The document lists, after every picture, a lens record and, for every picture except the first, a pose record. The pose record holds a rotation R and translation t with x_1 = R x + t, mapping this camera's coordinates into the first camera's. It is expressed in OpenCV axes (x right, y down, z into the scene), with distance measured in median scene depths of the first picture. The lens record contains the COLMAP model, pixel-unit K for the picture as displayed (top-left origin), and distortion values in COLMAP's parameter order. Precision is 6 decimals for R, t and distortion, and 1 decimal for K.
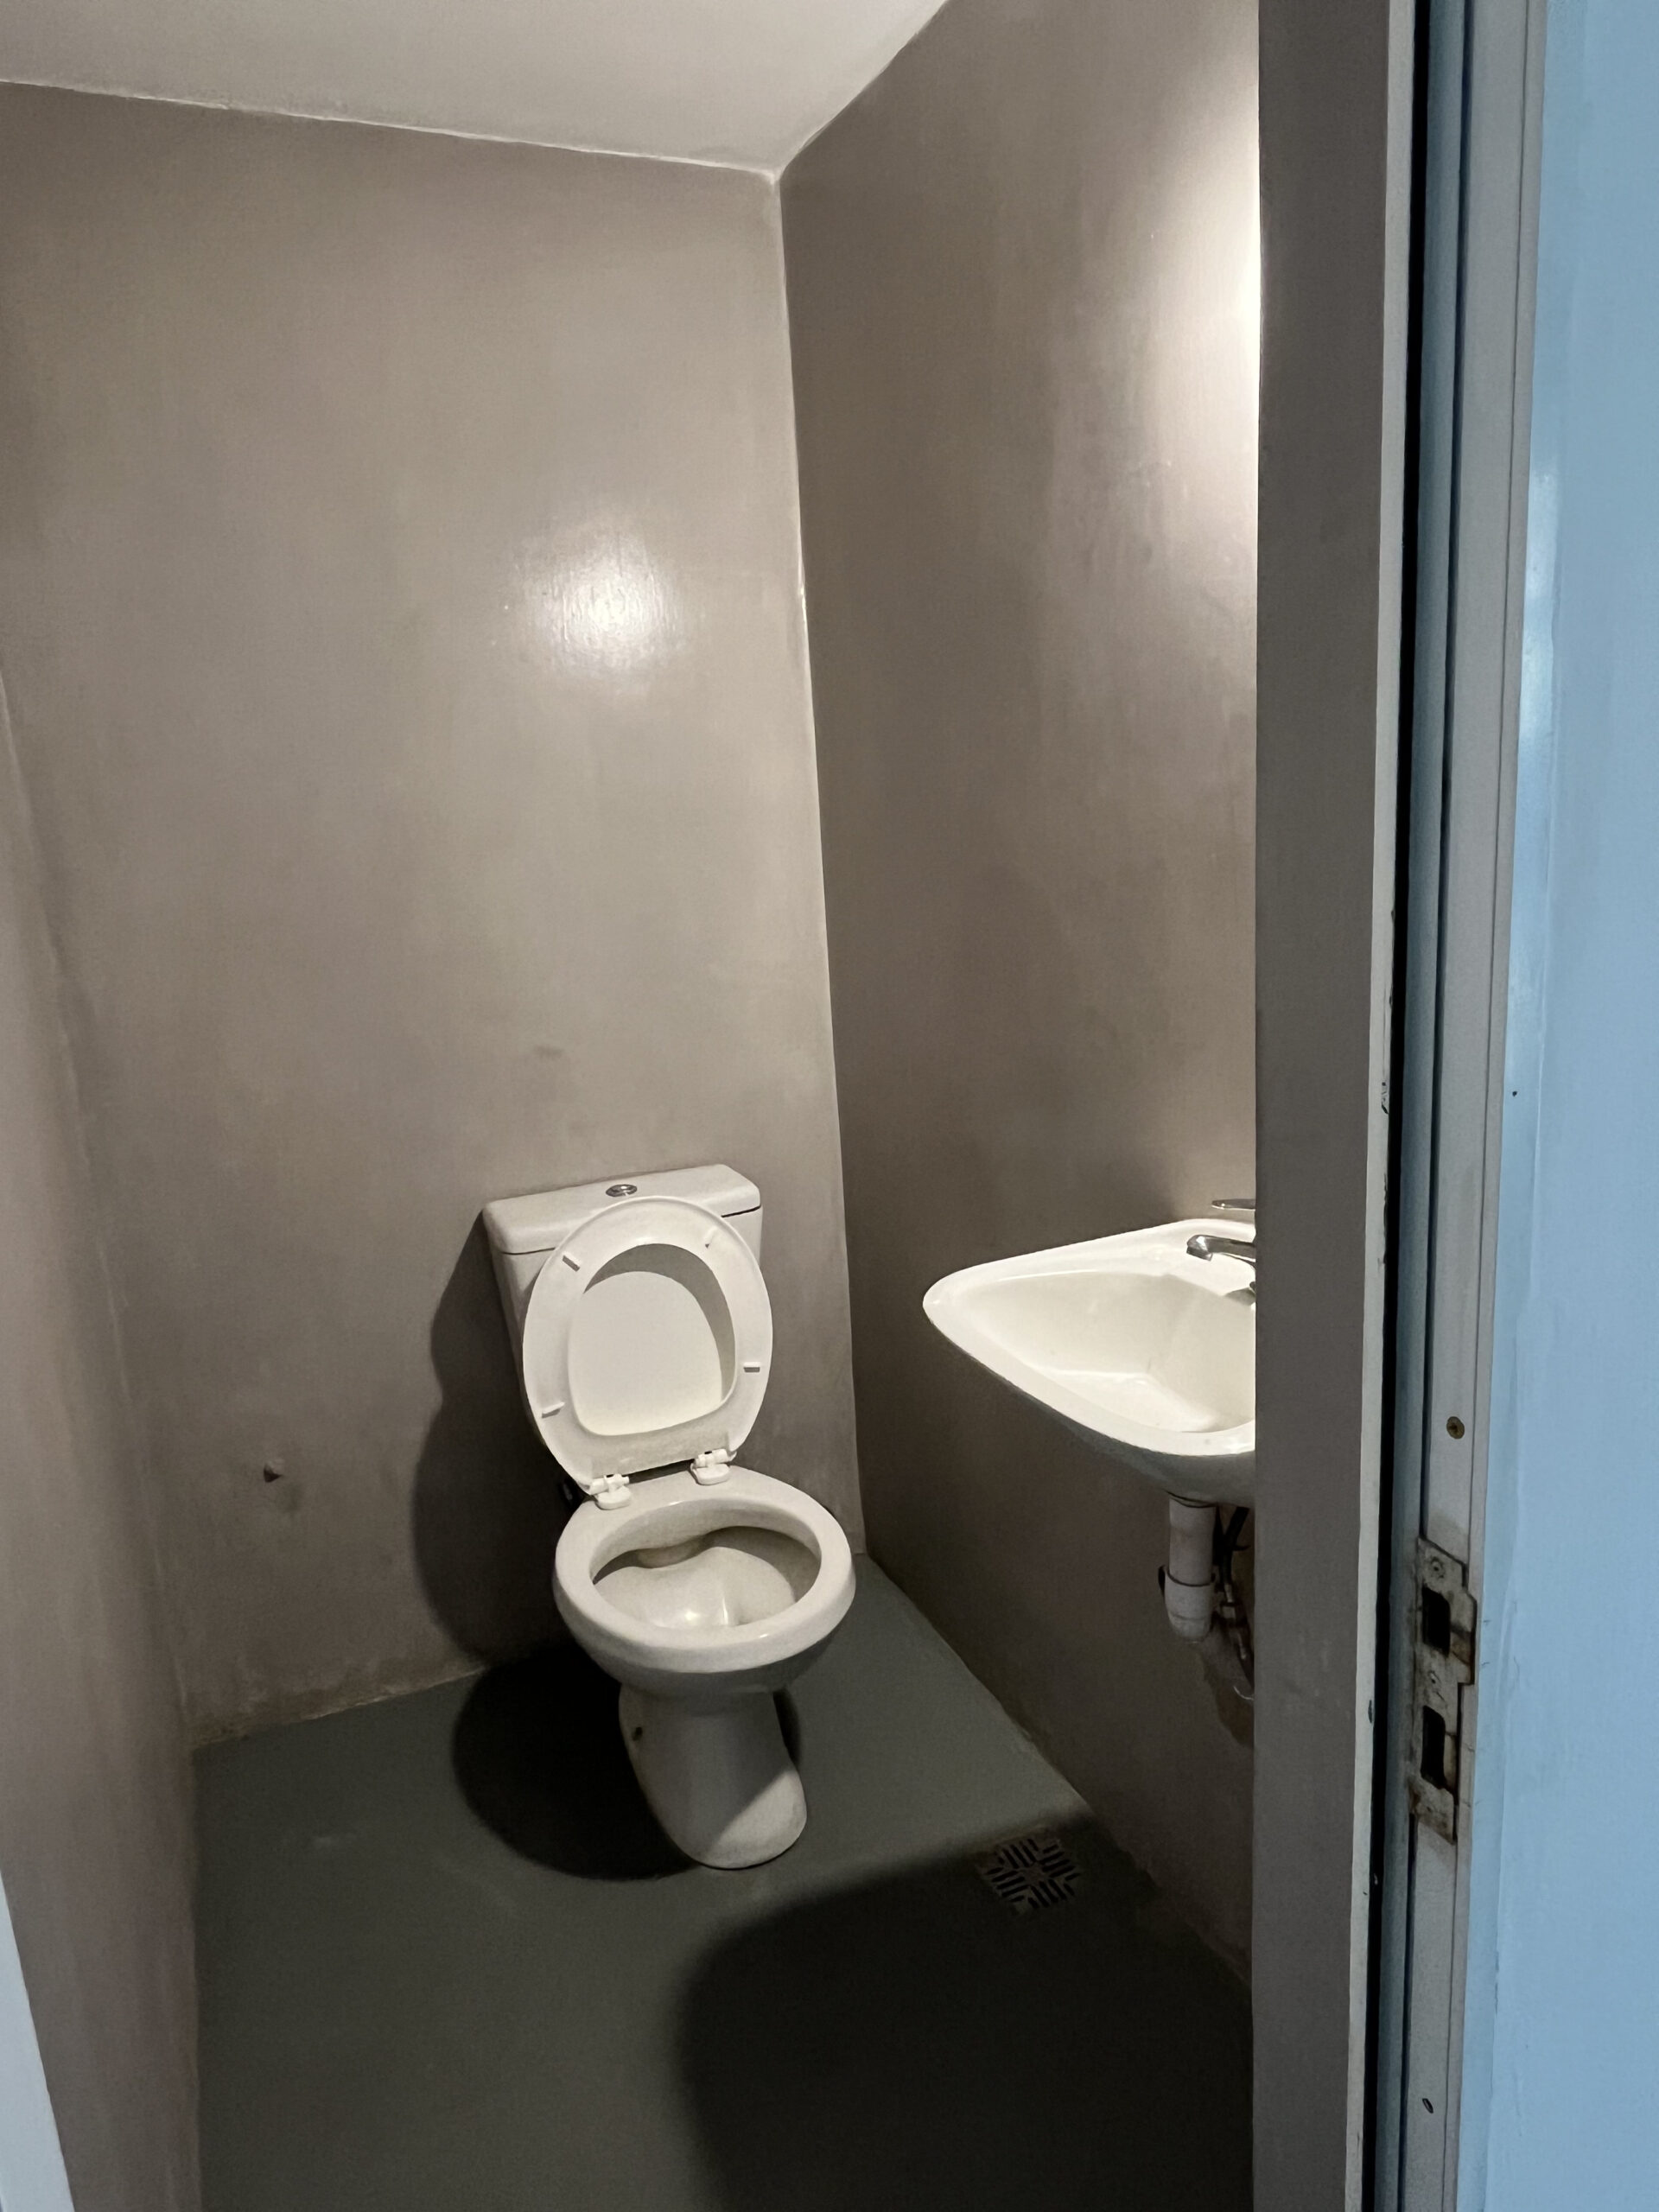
lens RADIAL K [[1401.4, 0, 837.6], [0, 1401.4, 1102.9], [0, 0, 1]] dist [0.000393, -0.000464]
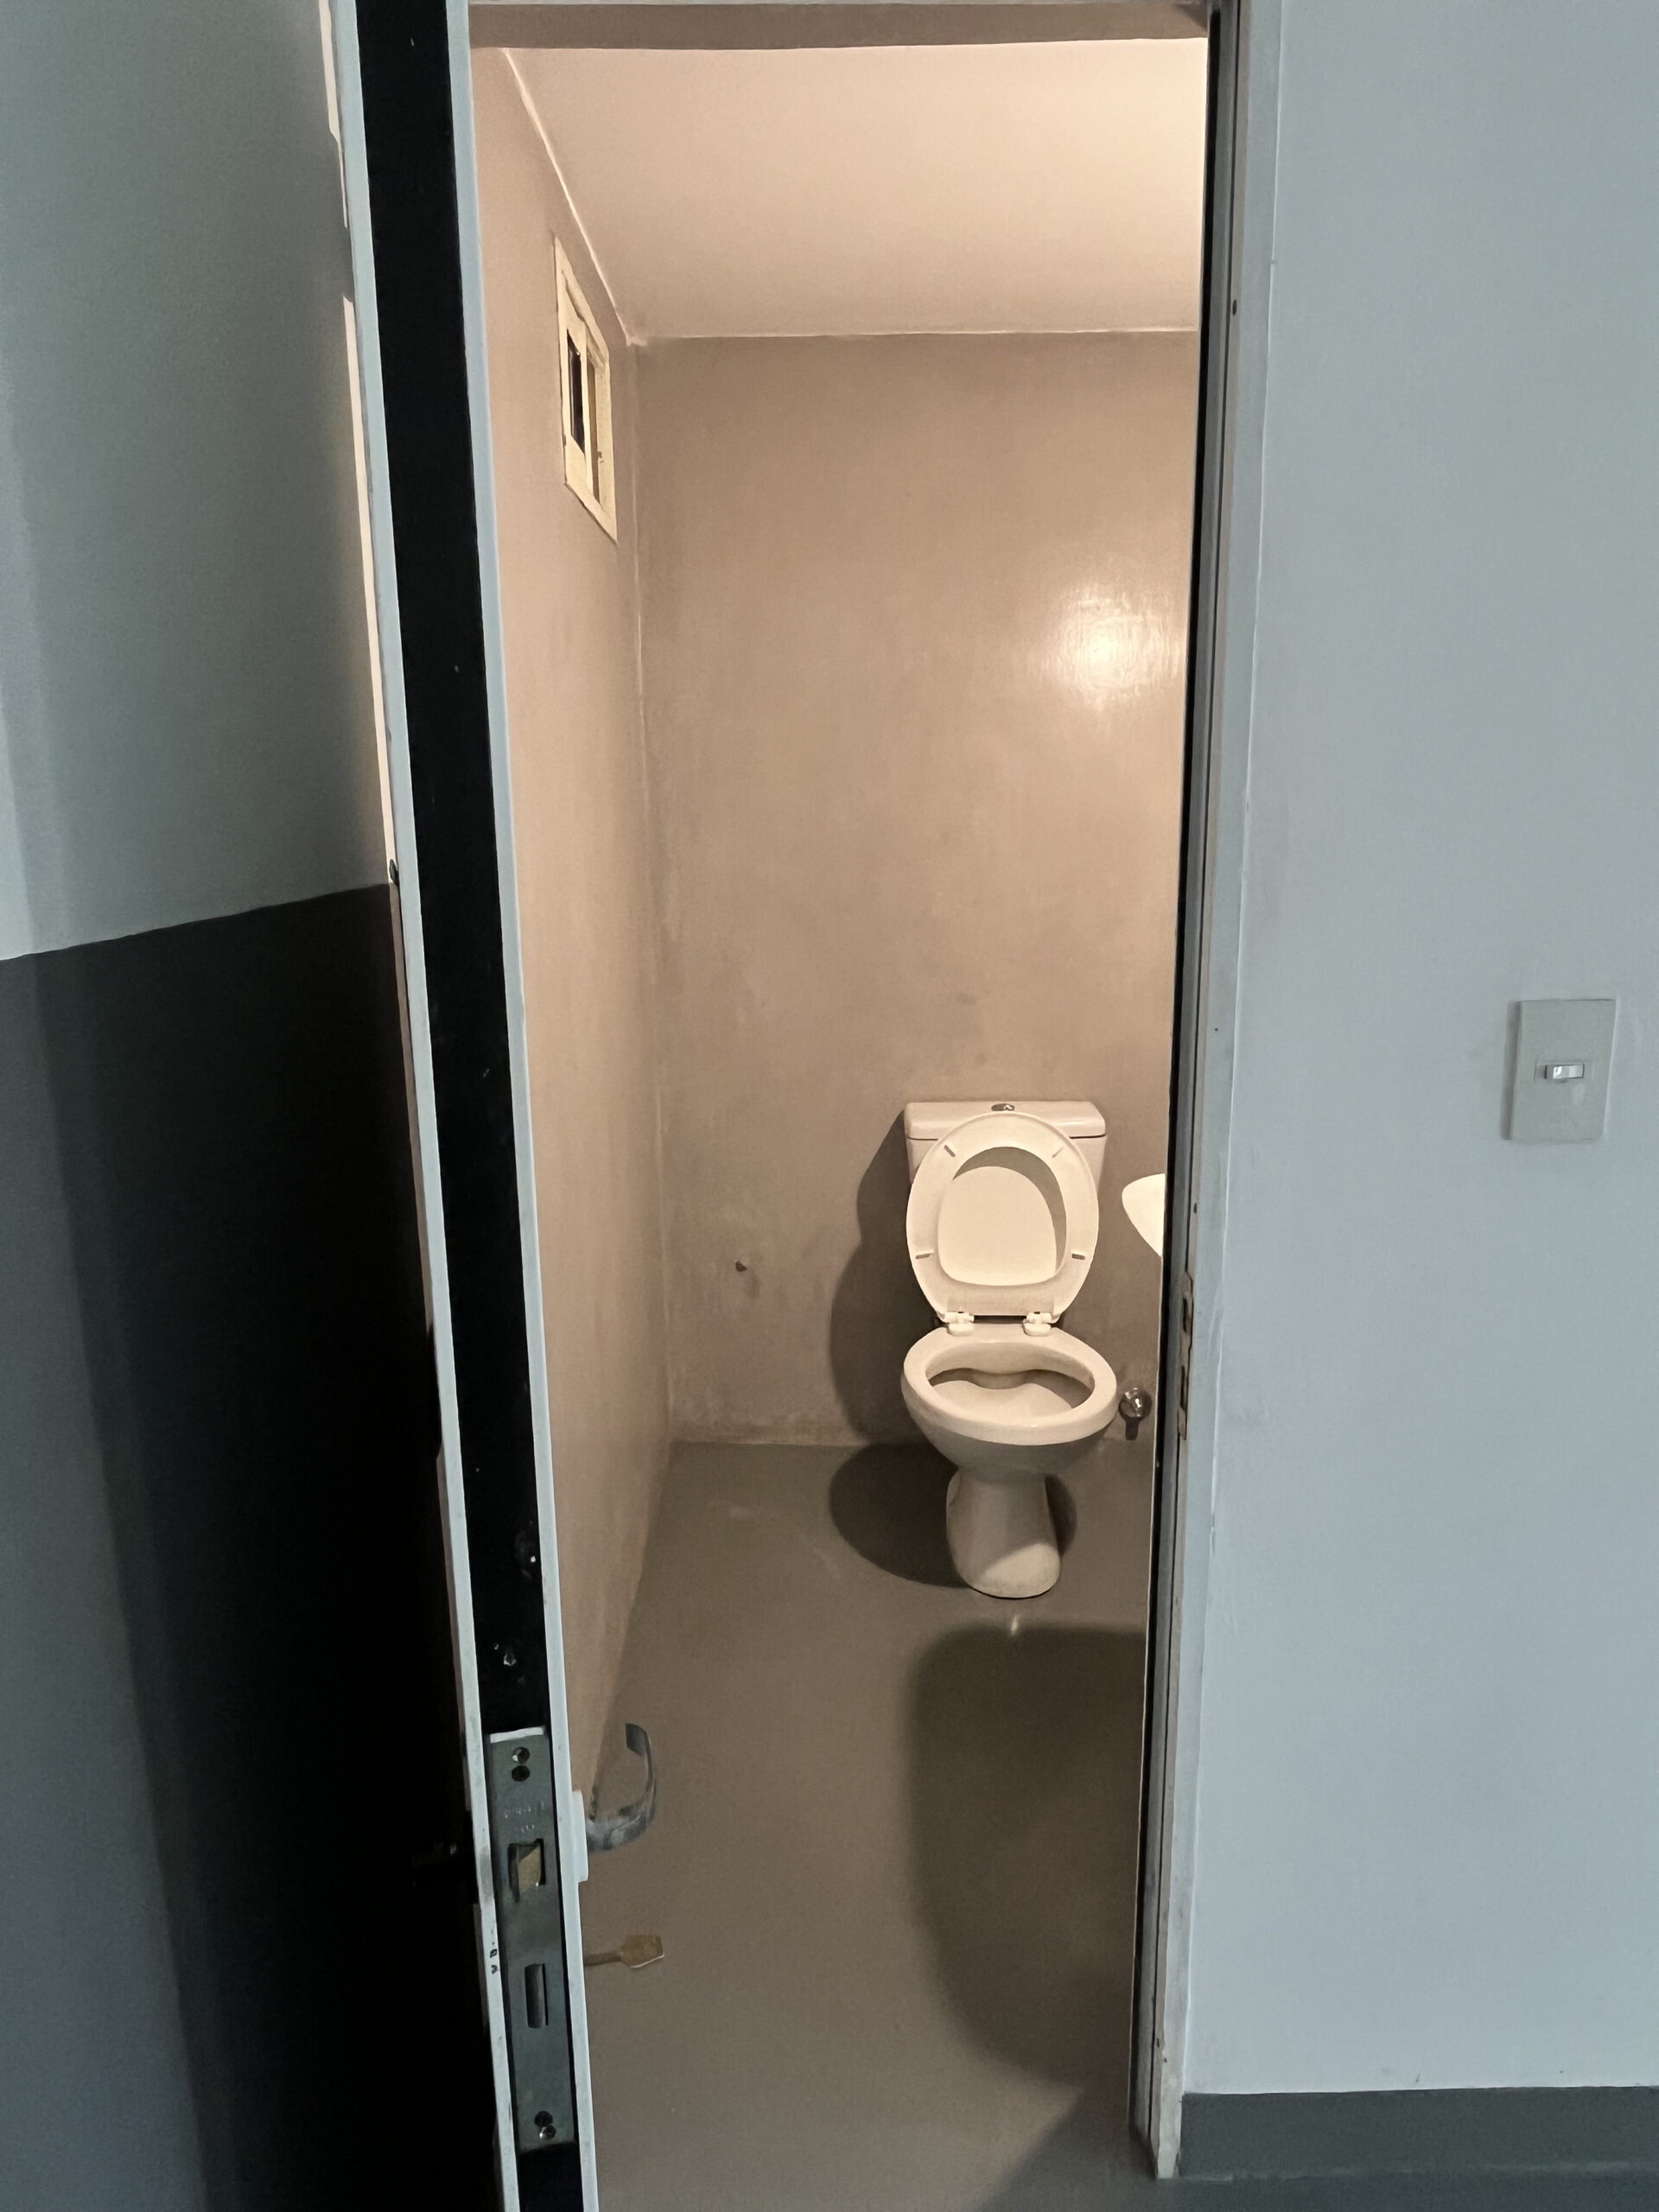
lens RADIAL K [[1401.4, 0, 825.9], [0, 1401.4, 1107.9], [0, 0, 1]] dist [0.000393, -0.000464]
pose [[0.905947, 0.132554, -0.402106, 0.236040], [-0.125979, 0.991106, 0.042885, 0.027059], [0.404214, 0.011805, 0.914588, -0.294262]]
